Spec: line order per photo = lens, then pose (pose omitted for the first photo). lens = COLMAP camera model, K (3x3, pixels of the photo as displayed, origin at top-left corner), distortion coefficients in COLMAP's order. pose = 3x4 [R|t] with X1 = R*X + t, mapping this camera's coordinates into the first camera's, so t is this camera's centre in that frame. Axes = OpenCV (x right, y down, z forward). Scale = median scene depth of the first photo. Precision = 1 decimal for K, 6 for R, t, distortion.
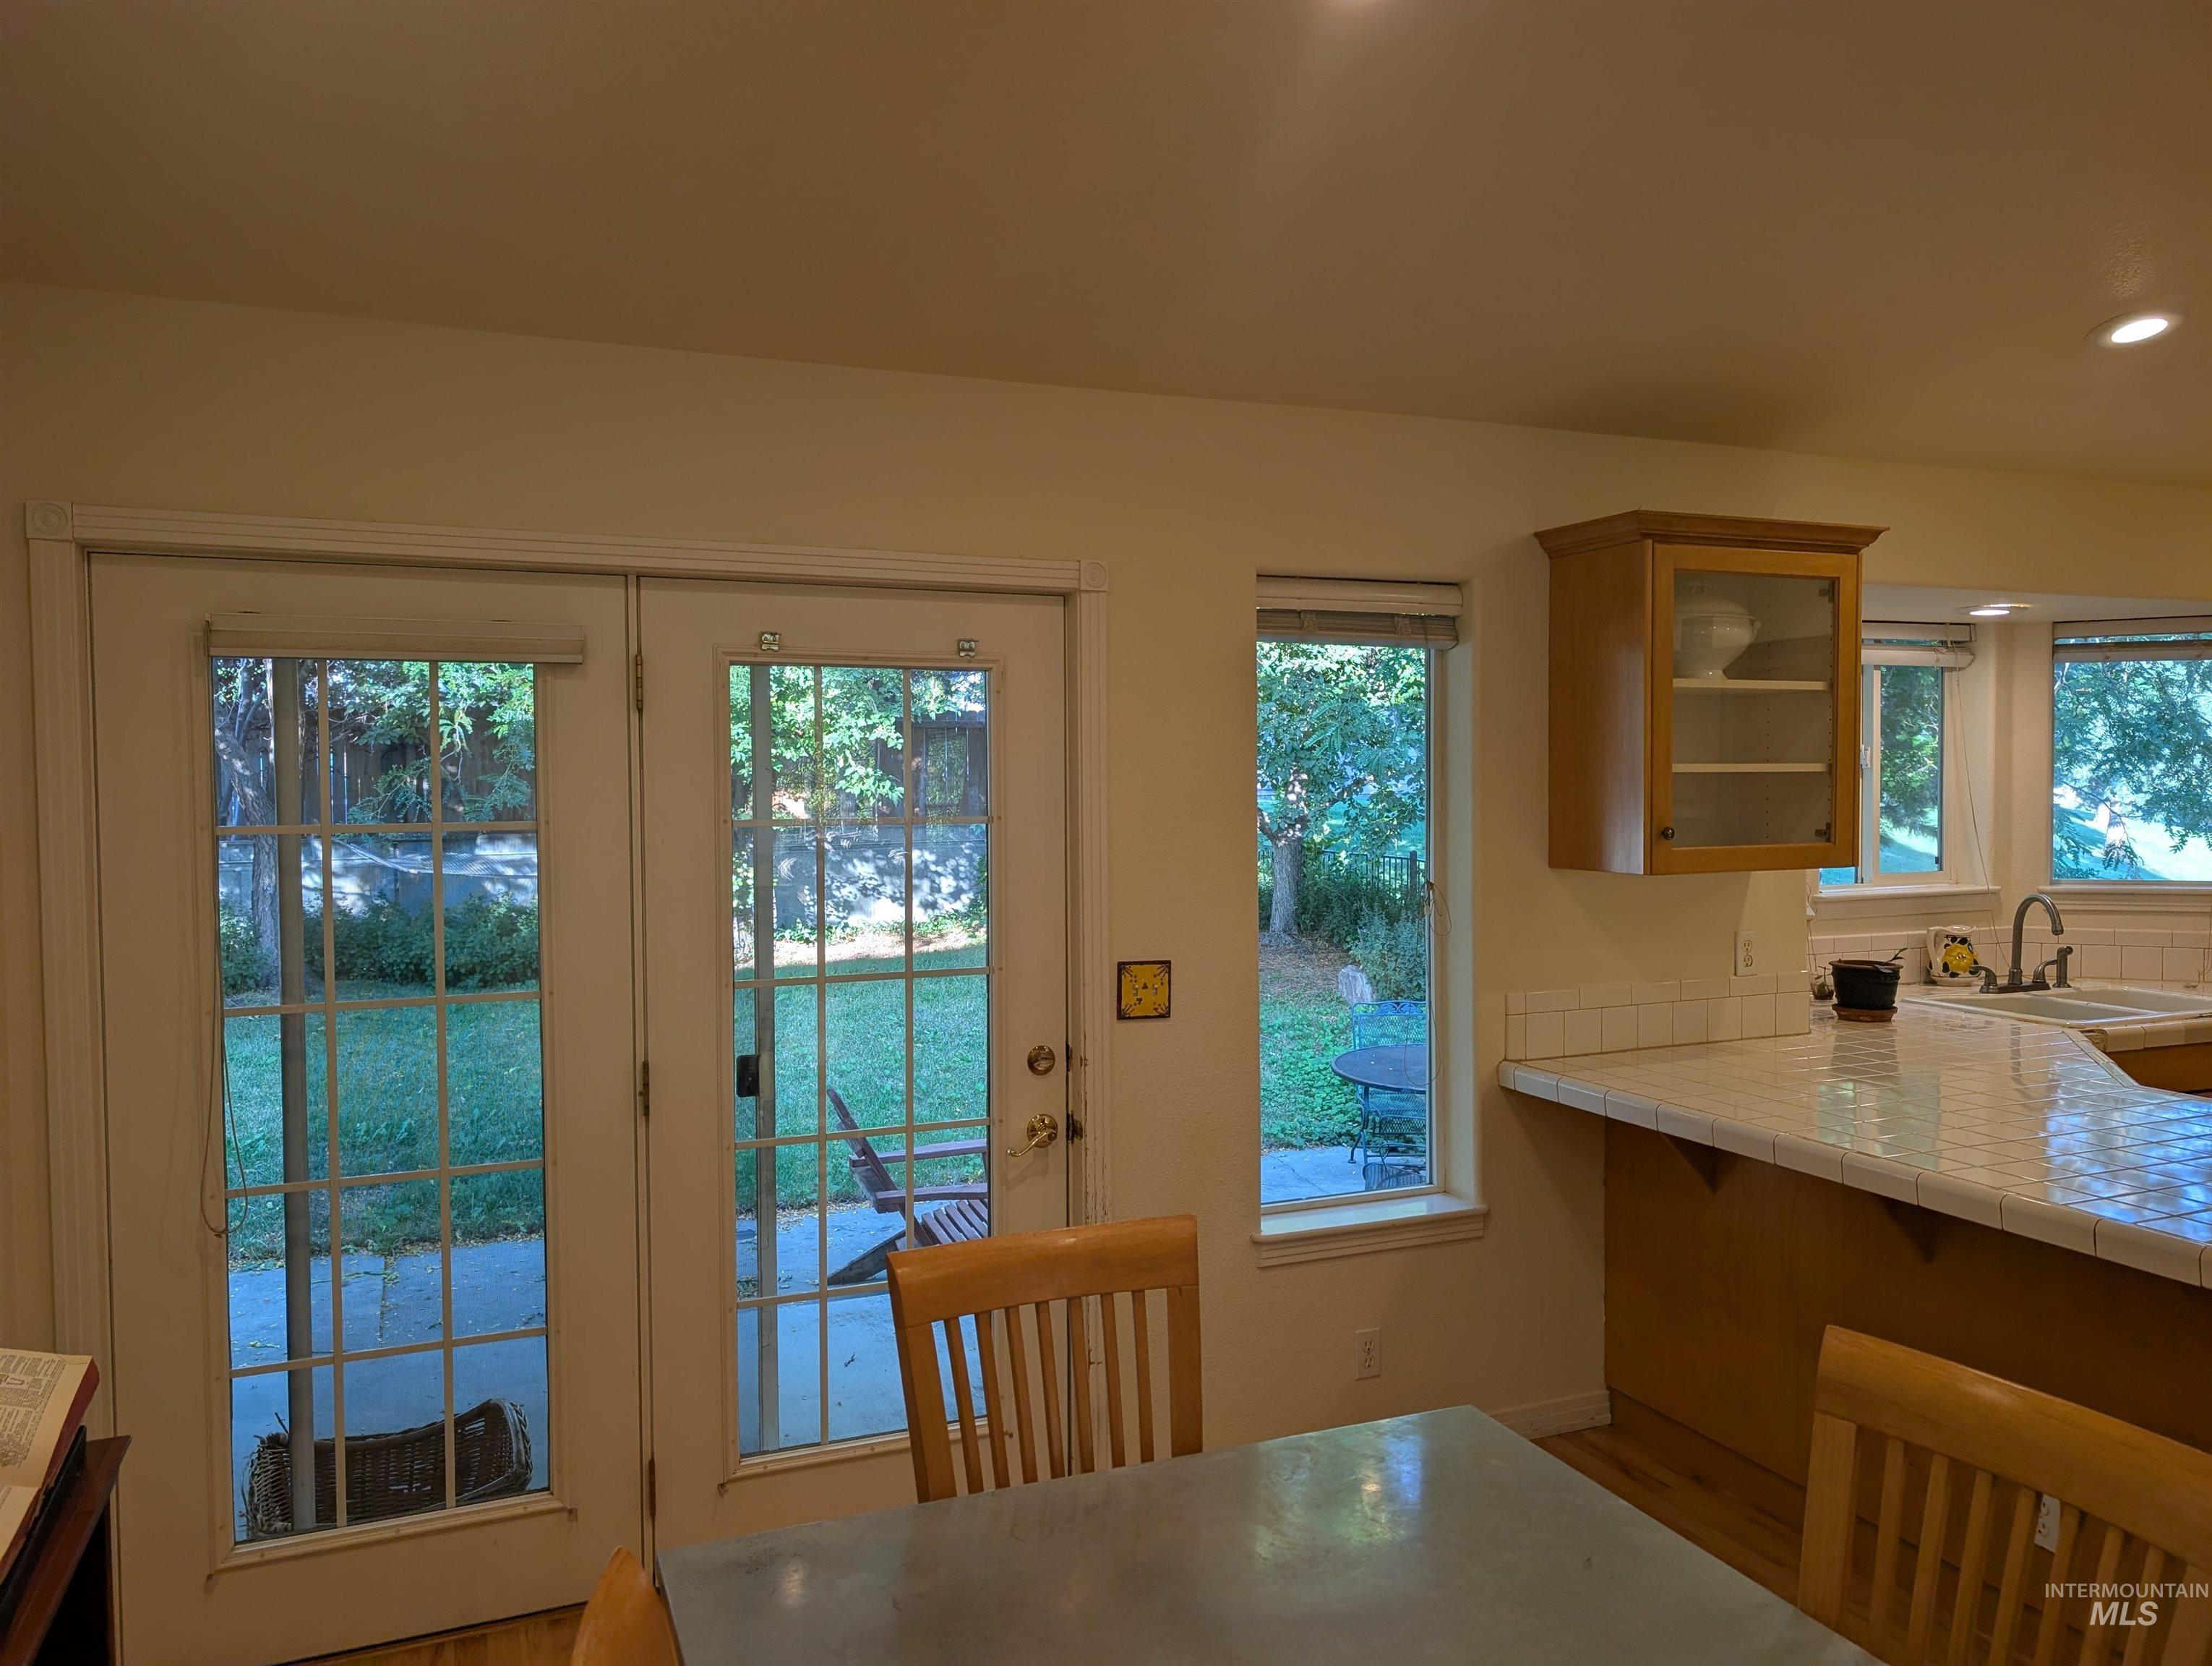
lens RADIAL K [[1565.5, 0, 1106.0], [0, 1565.5, 833.0], [0, 0, 1]] dist [0.008823, -0.000876]
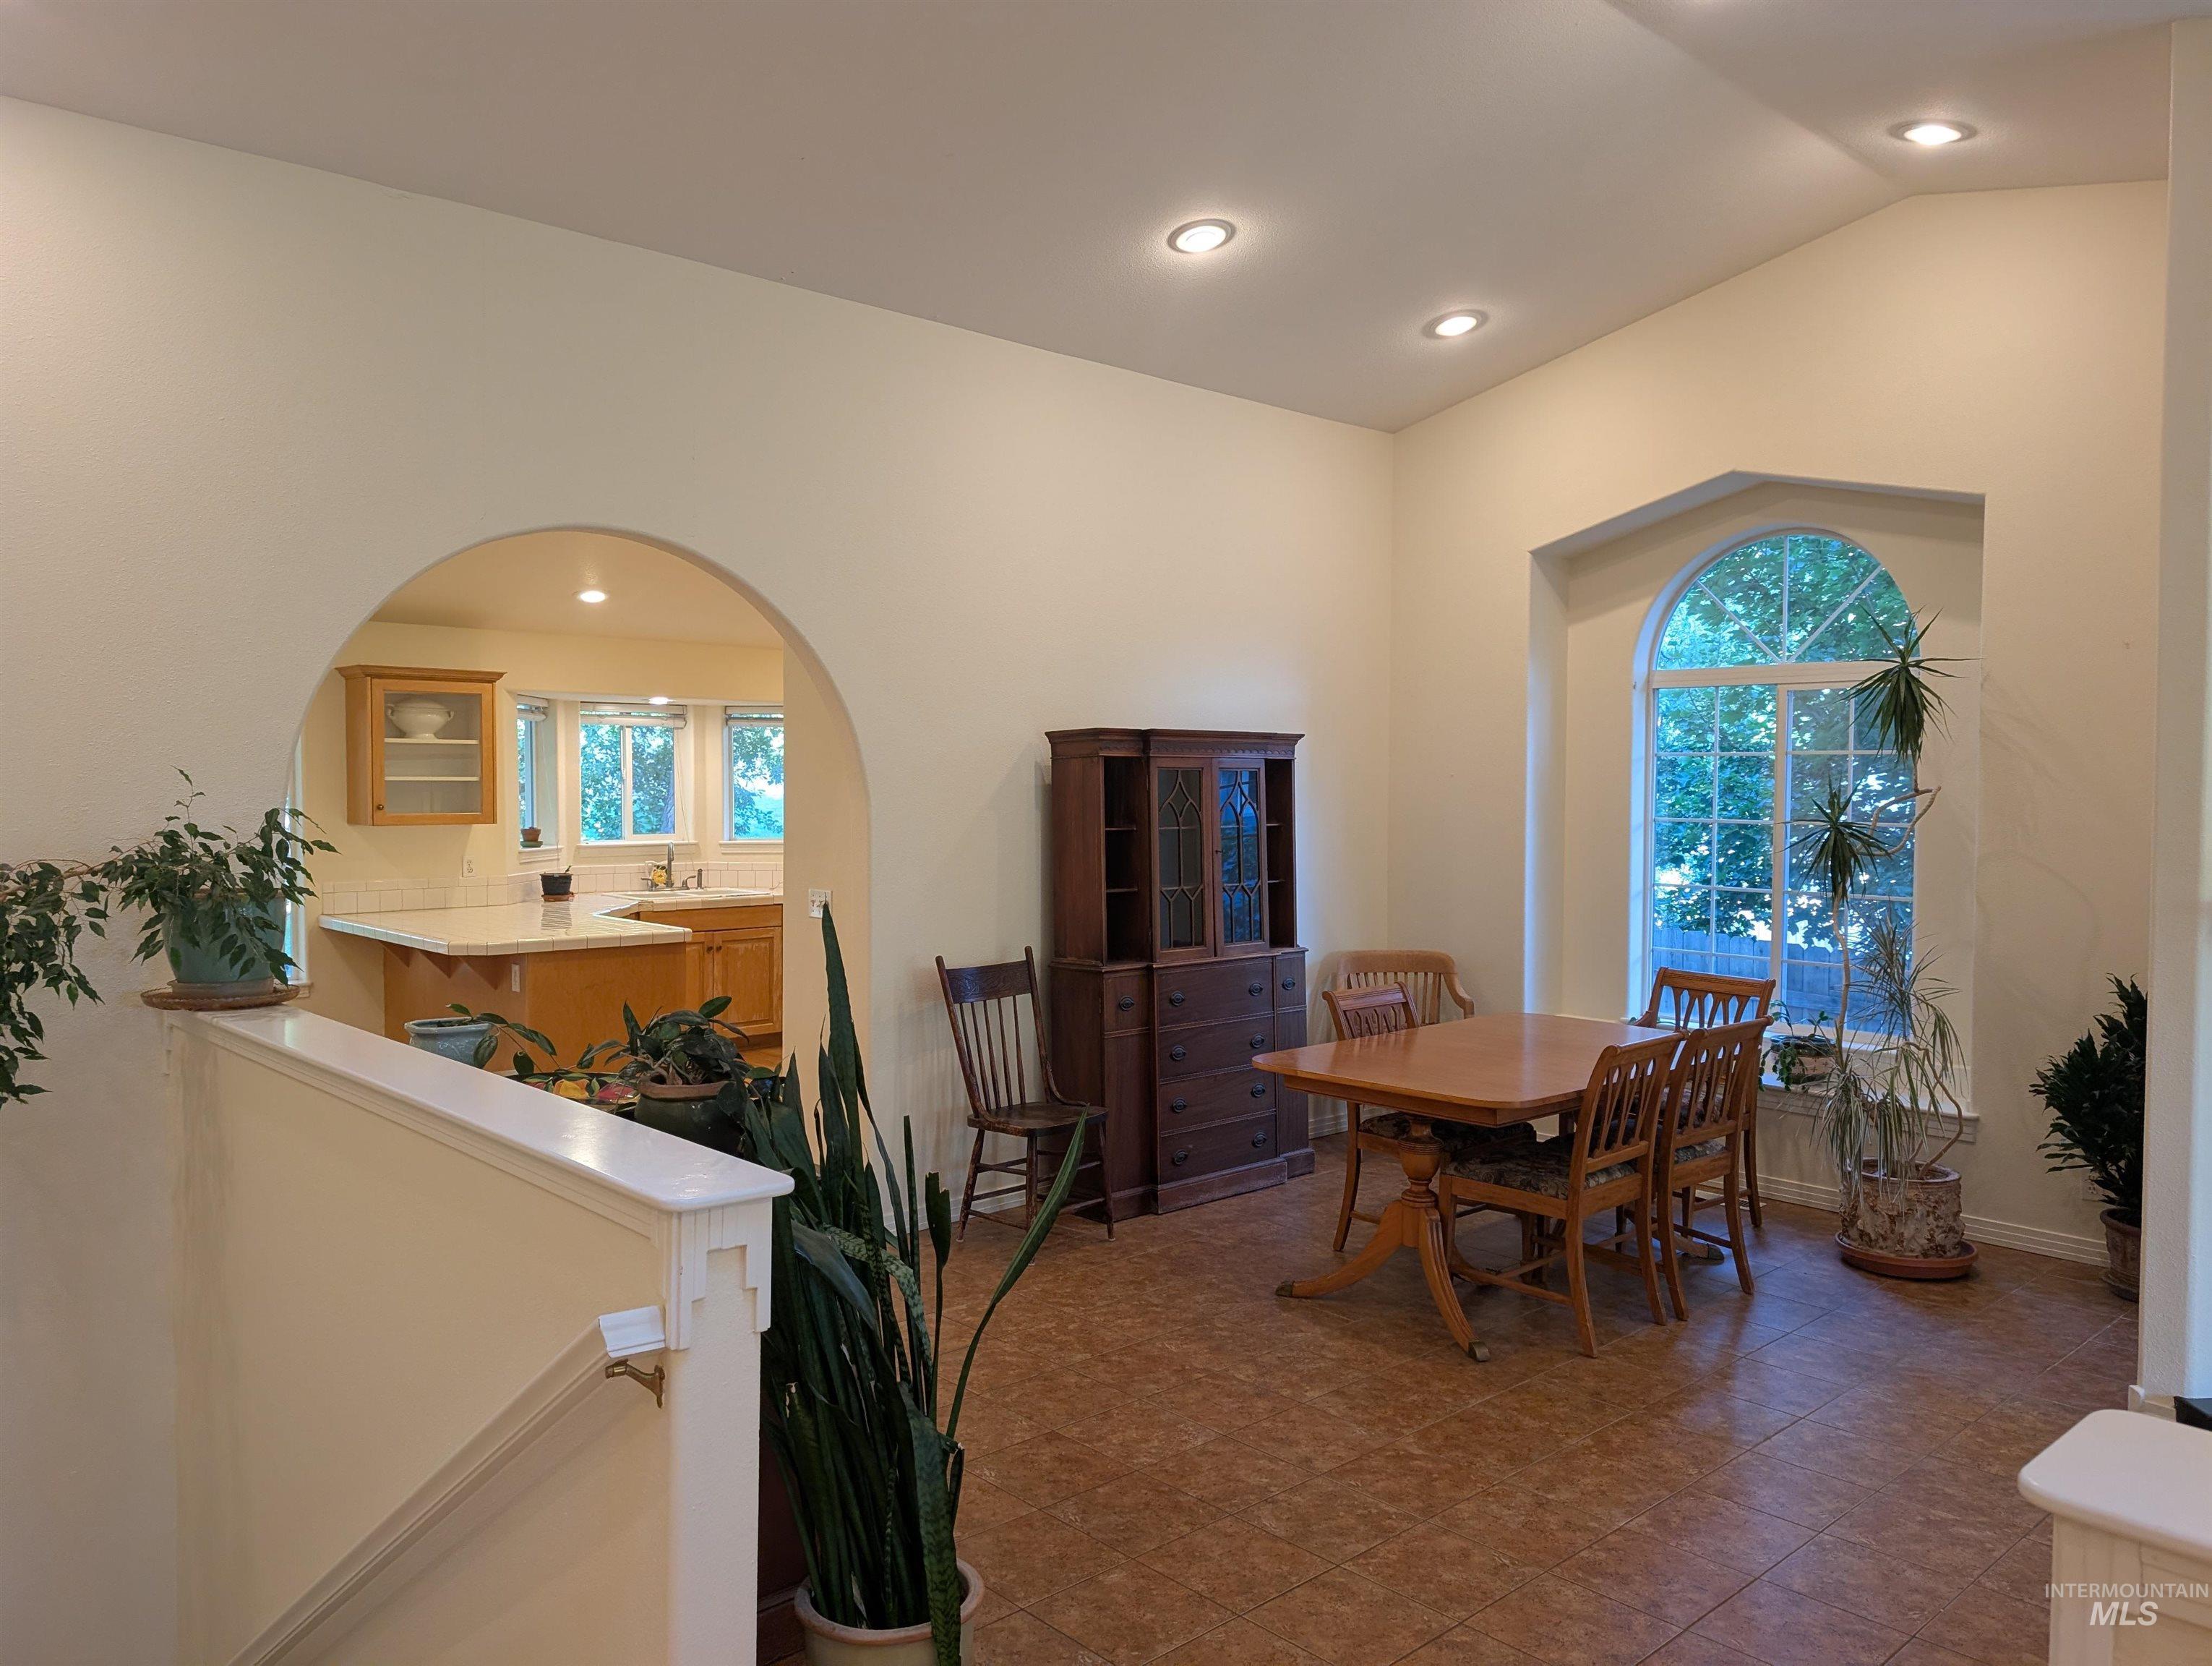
lens RADIAL K [[1565.9, 0, 1087.7], [0, 1565.9, 847.0], [0, 0, 1]] dist [0.022574, -0.003016]
pose [[0.938918, -0.002836, 0.344128, 0.416051], [0.000661, 0.999979, 0.006439, 0.033722], [-0.344139, -0.005818, 0.938901, -1.153786]]
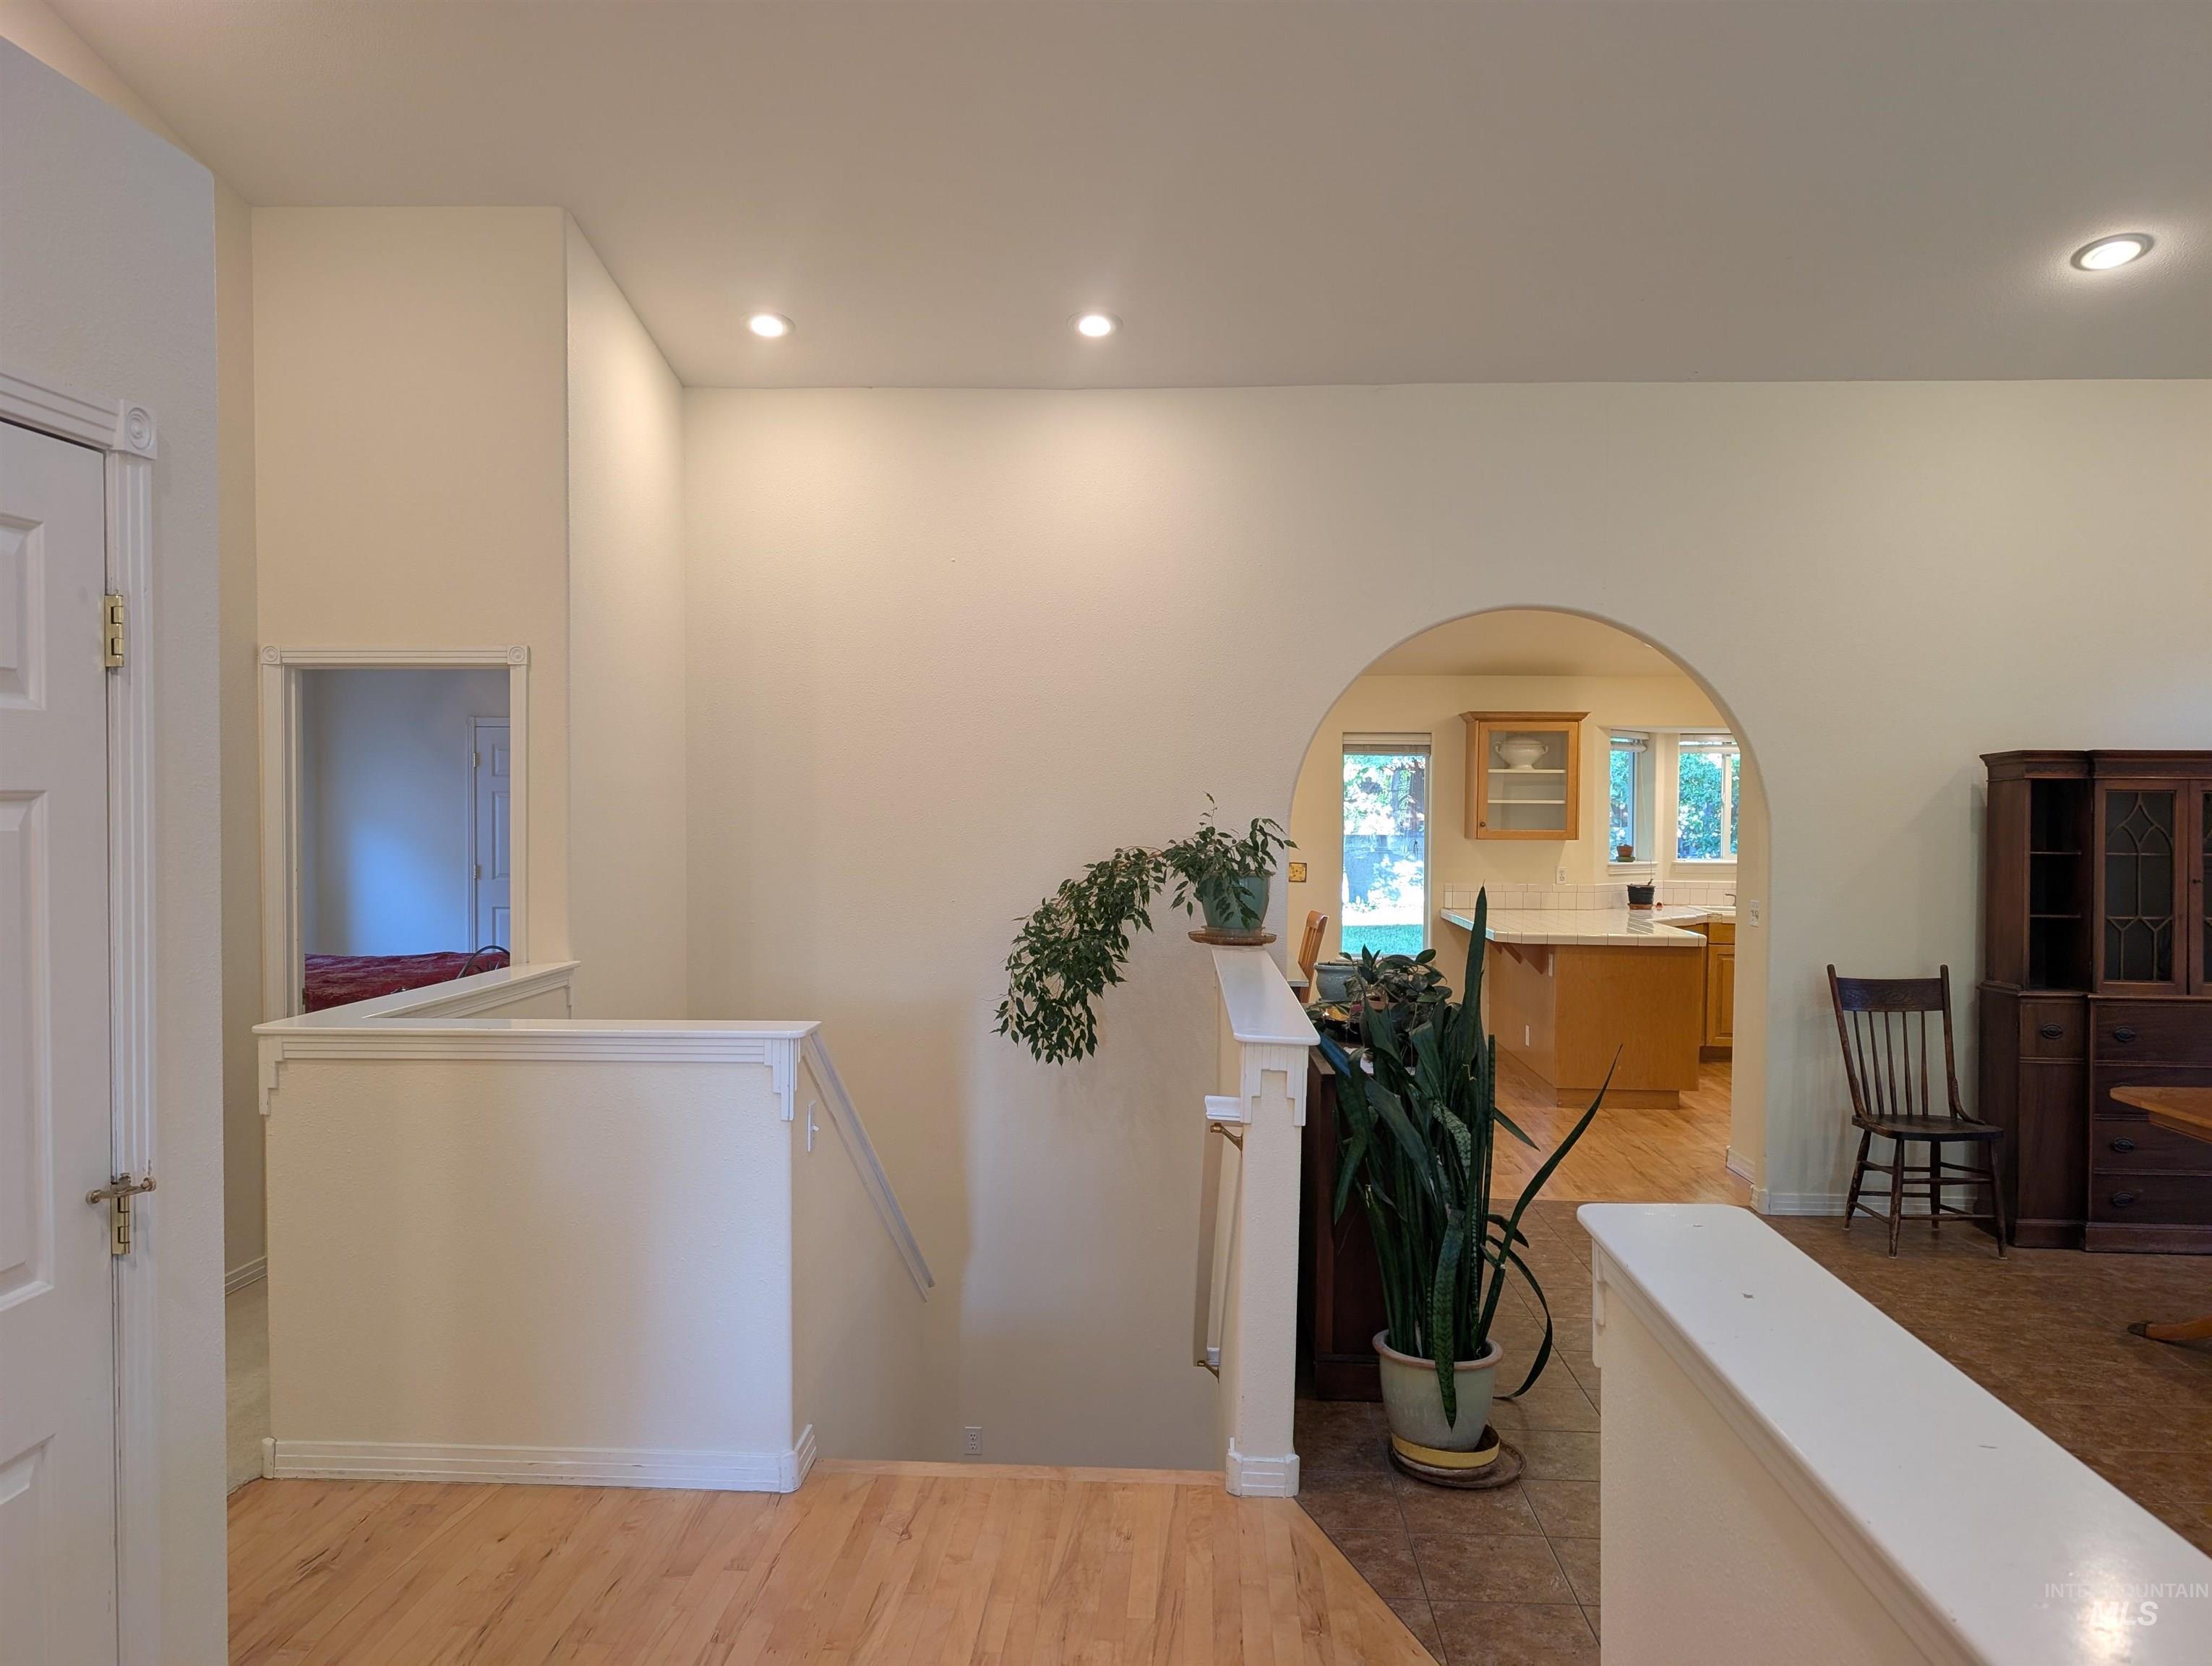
lens RADIAL K [[1563.0, 0, 1107.5], [0, 1563.0, 817.7], [0, 0, 1]] dist [0.006438, -0.006371]
pose [[0.905997, 0.019005, -0.422856, 0.727613], [-0.029144, 0.999422, -0.017525, 0.044152], [0.422279, 0.028201, 0.906027, -1.432873]]
